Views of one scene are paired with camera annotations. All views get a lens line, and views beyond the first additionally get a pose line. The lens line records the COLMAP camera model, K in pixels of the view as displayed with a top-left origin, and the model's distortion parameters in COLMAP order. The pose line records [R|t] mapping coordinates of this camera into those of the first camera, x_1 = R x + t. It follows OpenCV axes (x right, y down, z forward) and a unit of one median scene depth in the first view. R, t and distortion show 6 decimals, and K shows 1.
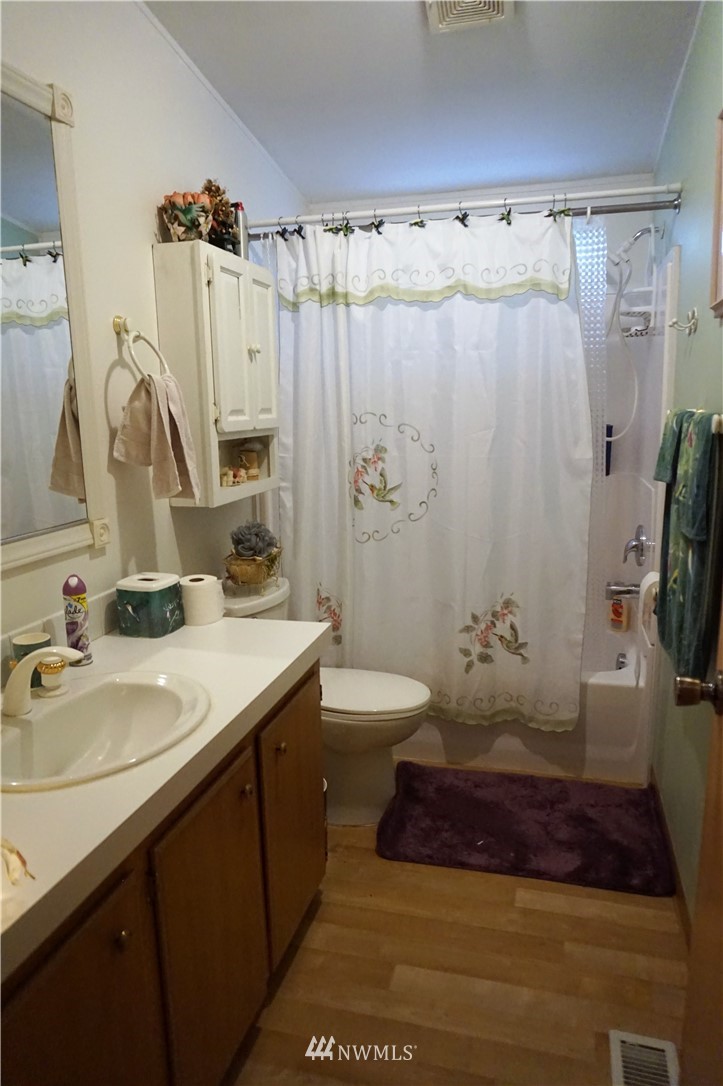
lens RADIAL K [[732.5, 0, 361.9], [0, 732.5, 542.7], [0, 0, 1]] dist [-0.021020, 0.008839]
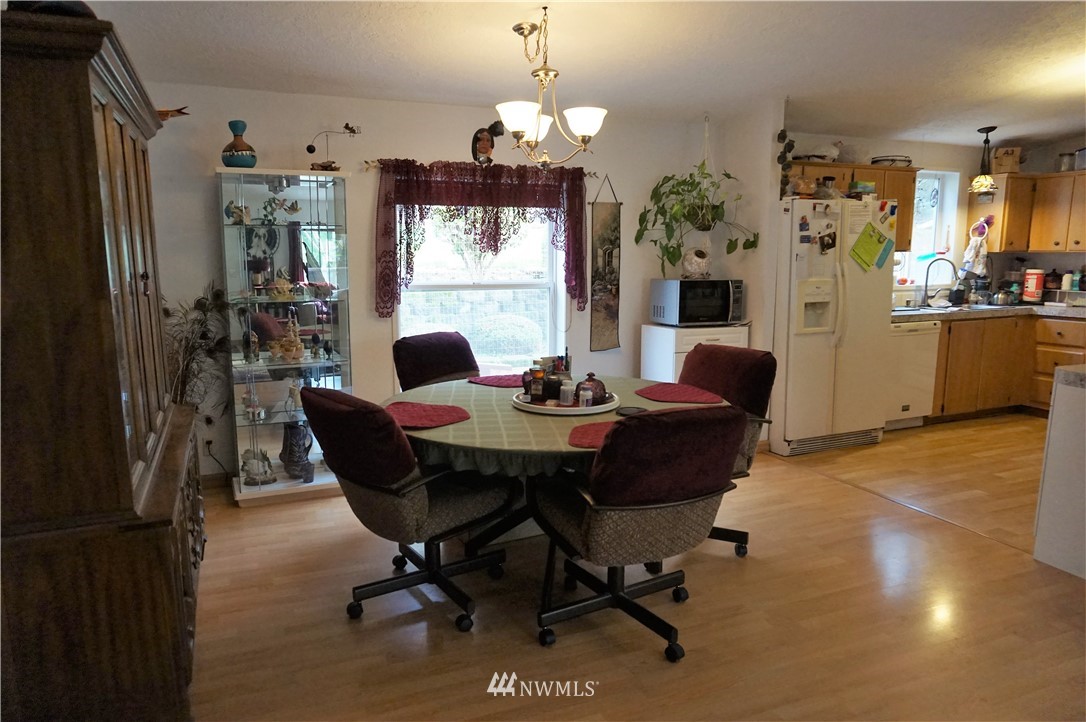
lens RADIAL K [[732.5, 0, 541.3], [0, 732.5, 363.4], [0, 0, 1]] dist [-0.021020, 0.008839]
pose [[0.783453, -0.084667, 0.615656, -2.672143], [0.107665, 0.994187, -0.000286, 0.043480], [-0.612053, 0.066508, 0.788015, -0.027424]]
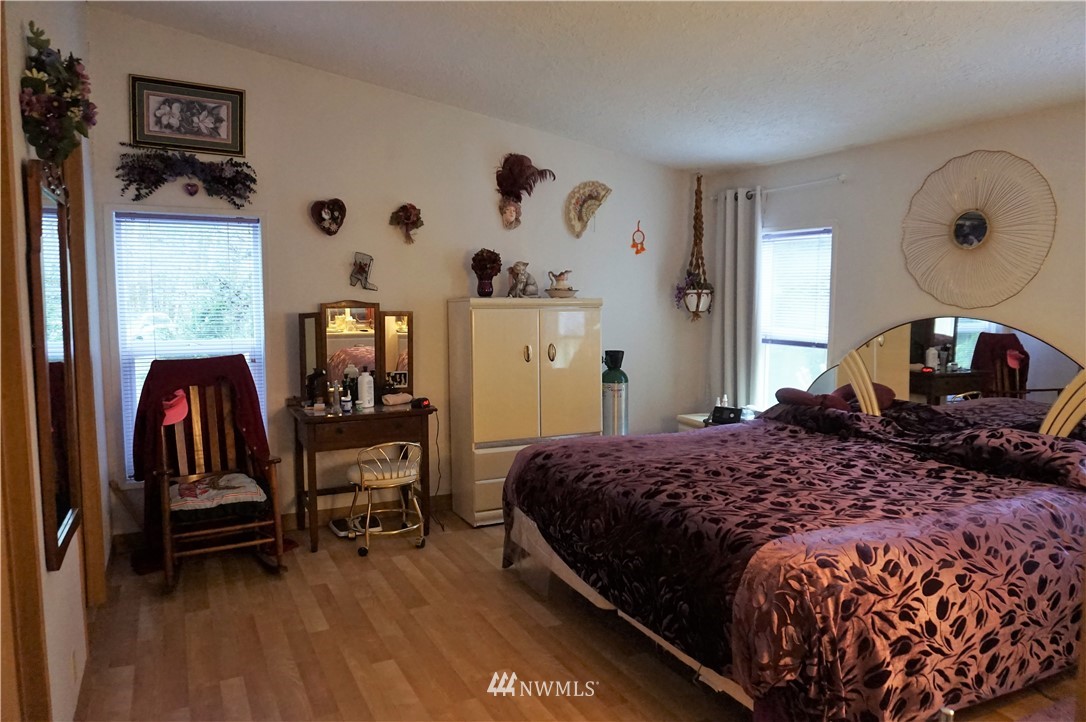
lens RADIAL K [[732.5, 0, 544.4], [0, 732.5, 358.8], [0, 0, 1]] dist [-0.021020, 0.008839]
pose [[0.680970, 0.073447, -0.728619, 1.360559], [-0.145089, 0.988766, -0.035930, -0.036232], [0.717795, 0.130182, 0.683976, 0.098411]]
